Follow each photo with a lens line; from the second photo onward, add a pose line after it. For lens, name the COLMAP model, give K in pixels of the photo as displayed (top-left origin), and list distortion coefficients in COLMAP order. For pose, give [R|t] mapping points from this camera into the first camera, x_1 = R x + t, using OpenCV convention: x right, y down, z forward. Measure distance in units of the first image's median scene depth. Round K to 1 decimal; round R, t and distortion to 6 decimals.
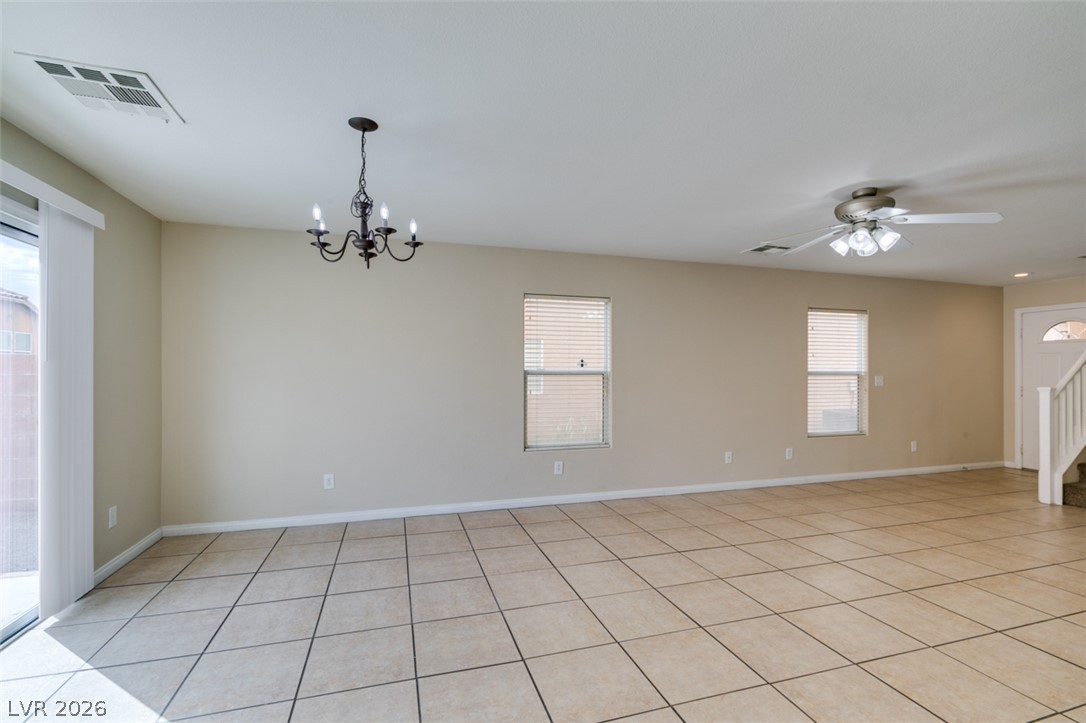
lens RADIAL K [[486.0, 0, 541.5], [0, 486.0, 368.9], [0, 0, 1]] dist [0.004394, -0.002824]
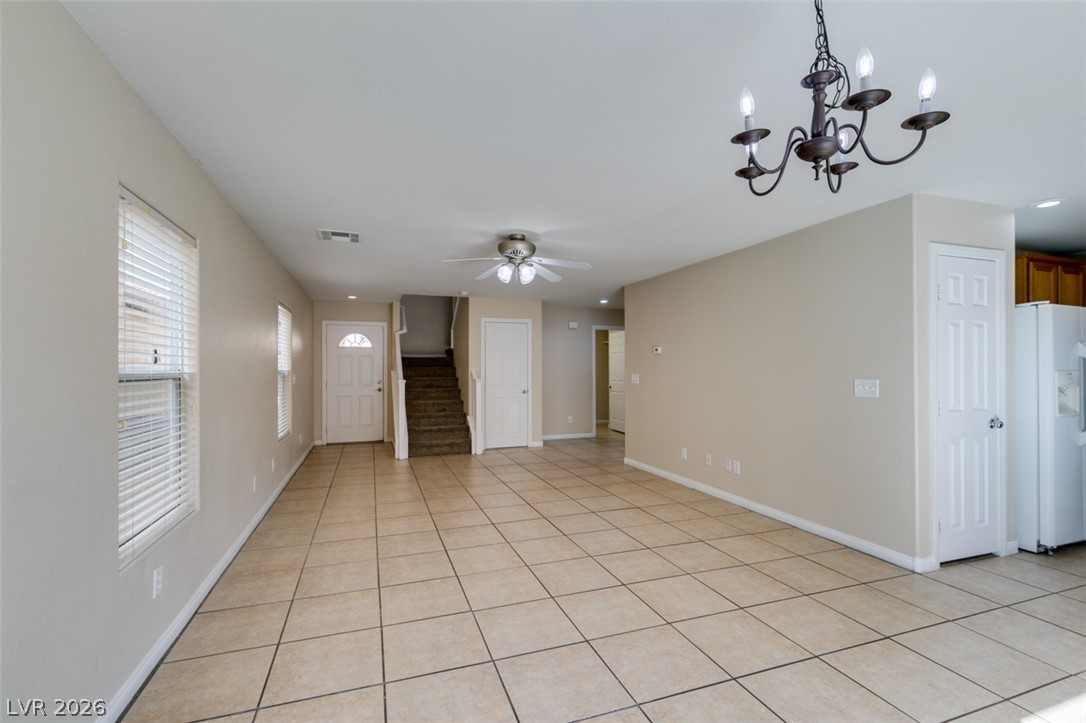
lens RADIAL K [[486.0, 0, 538.8], [0, 486.0, 365.4], [0, 0, 1]] dist [0.004394, -0.002824]
pose [[-0.034439, 0.002646, 0.999403, -0.436505], [0.001293, 0.999996, -0.002603, -0.001333], [-0.999406, 0.001203, -0.034443, 0.639441]]
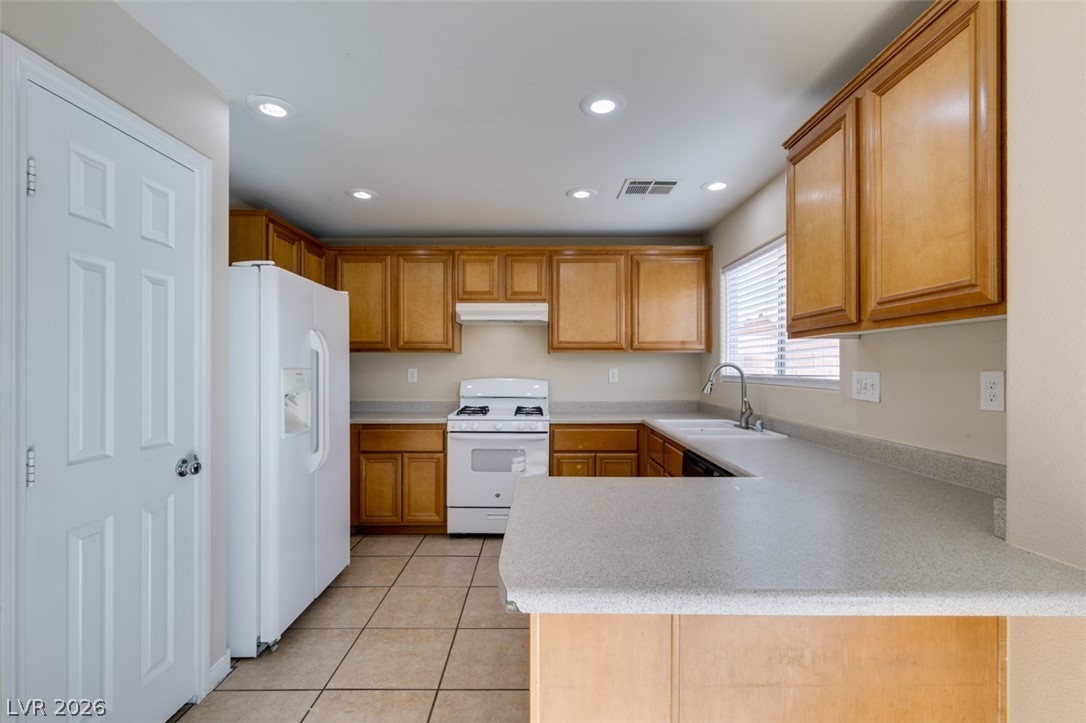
lens RADIAL K [[486.0, 0, 540.4], [0, 486.0, 364.9], [0, 0, 1]] dist [0.004394, -0.002824]
pose [[-0.953352, -0.001844, 0.301854, -0.137602], [-0.002527, 0.999995, -0.001872, 0.001584], [-0.301849, -0.002548, -0.953352, 0.240695]]
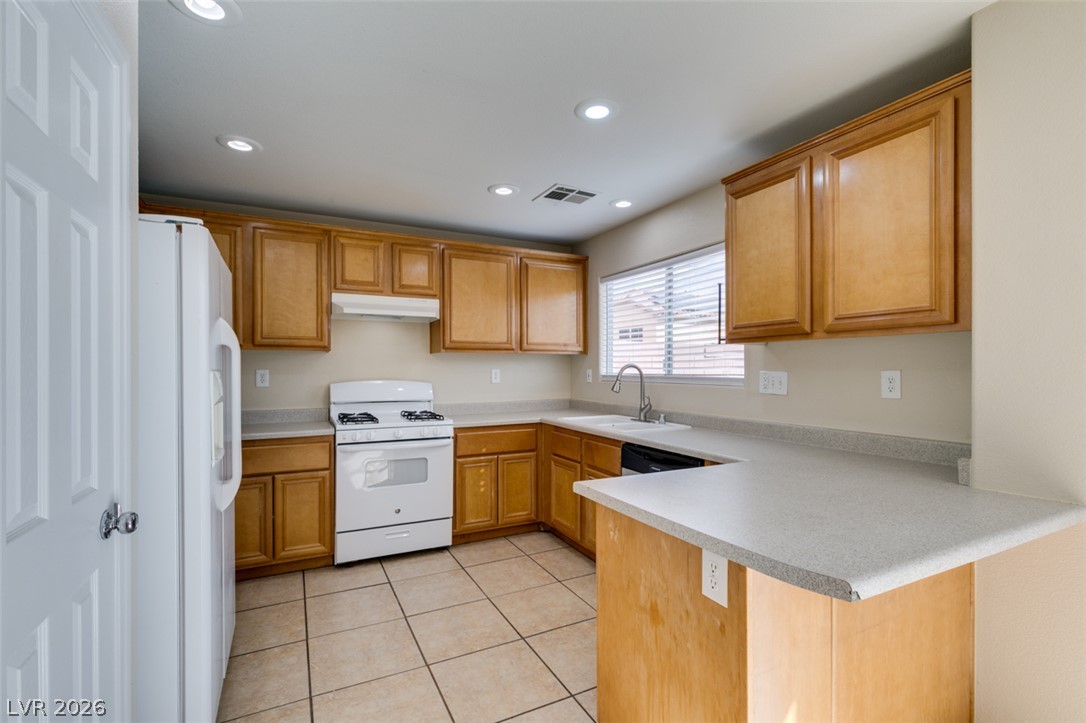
lens RADIAL K [[486.0, 0, 539.3], [0, 486.0, 367.8], [0, 0, 1]] dist [0.004394, -0.002824]
pose [[-0.987025, -0.002438, -0.160551, 0.067119], [-0.002714, 0.999995, 0.001499, 0.002046], [0.160546, 0.001916, -0.987026, 0.238959]]
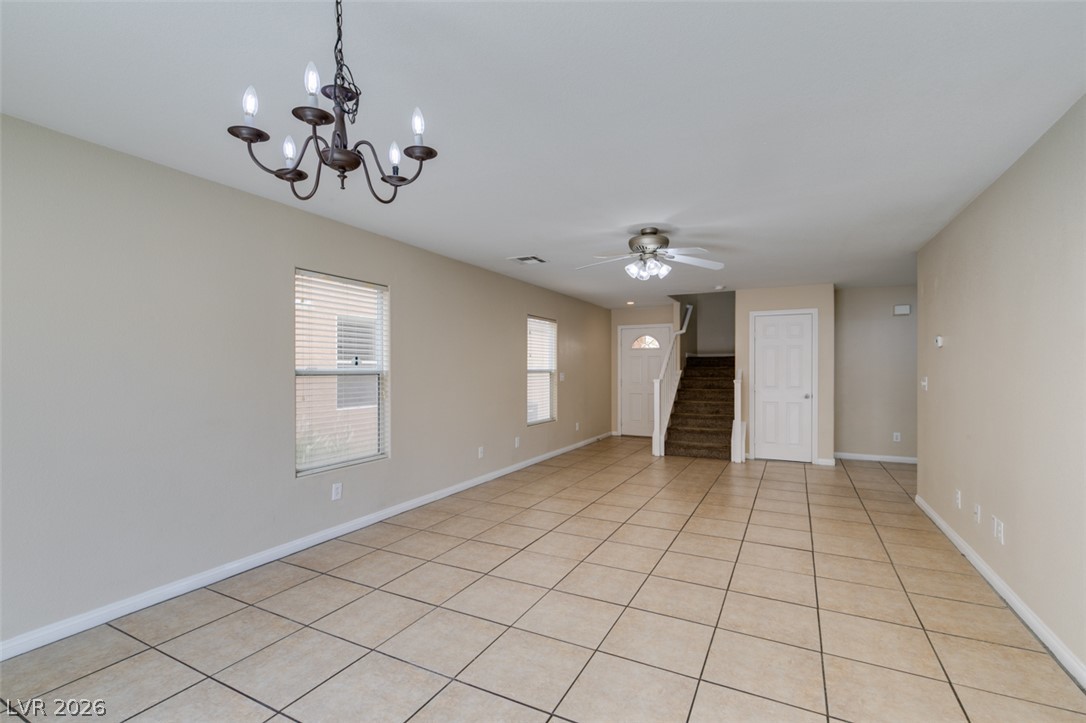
lens RADIAL K [[486.0, 0, 539.4], [0, 486.0, 369.0], [0, 0, 1]] dist [0.004394, -0.002824]
pose [[0.705787, -0.003981, 0.708413, -0.292320], [0.001684, 0.999991, 0.003942, -0.000743], [-0.708422, -0.001589, 0.705788, 0.192661]]
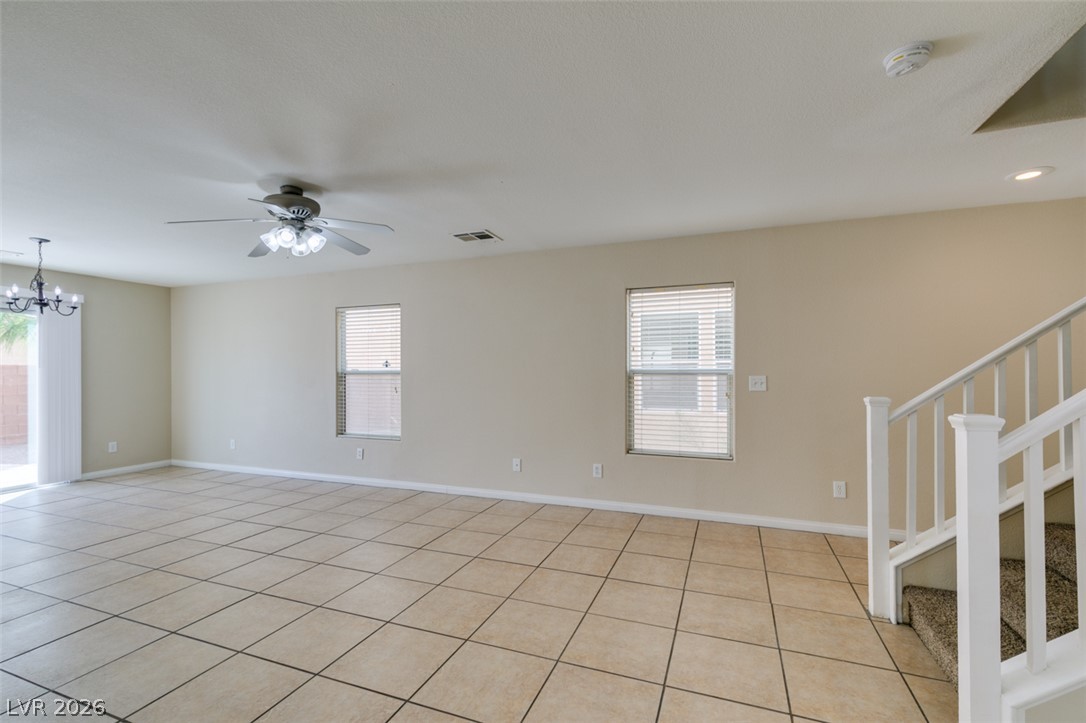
lens RADIAL K [[486.0, 0, 543.5], [0, 486.0, 367.5], [0, 0, 1]] dist [0.004394, -0.002824]
pose [[0.785090, -0.008280, -0.619326, 1.087442], [0.006699, 0.999966, -0.004877, 0.004911], [0.619345, -0.000320, 0.785119, 0.348335]]
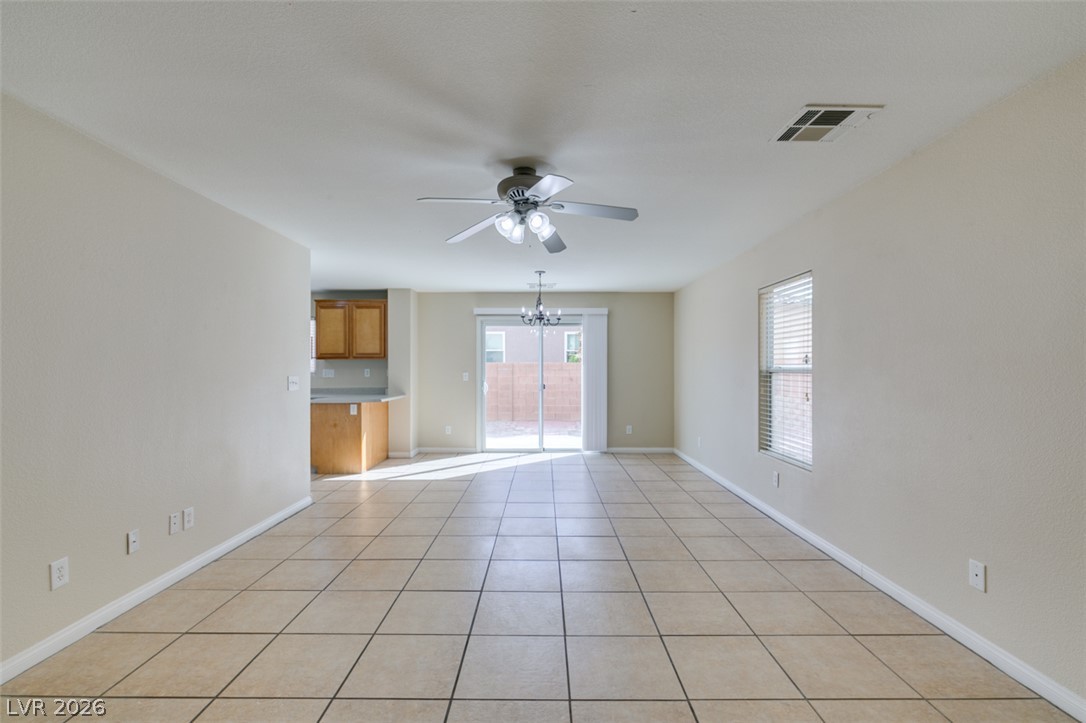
lens RADIAL K [[486.0, 0, 541.8], [0, 486.0, 366.5], [0, 0, 1]] dist [0.004394, -0.002824]
pose [[-0.298915, -0.005686, -0.954263, 0.988261], [-0.001073, 0.999984, -0.005622, 0.005081], [0.954279, -0.000656, -0.298916, 0.843599]]
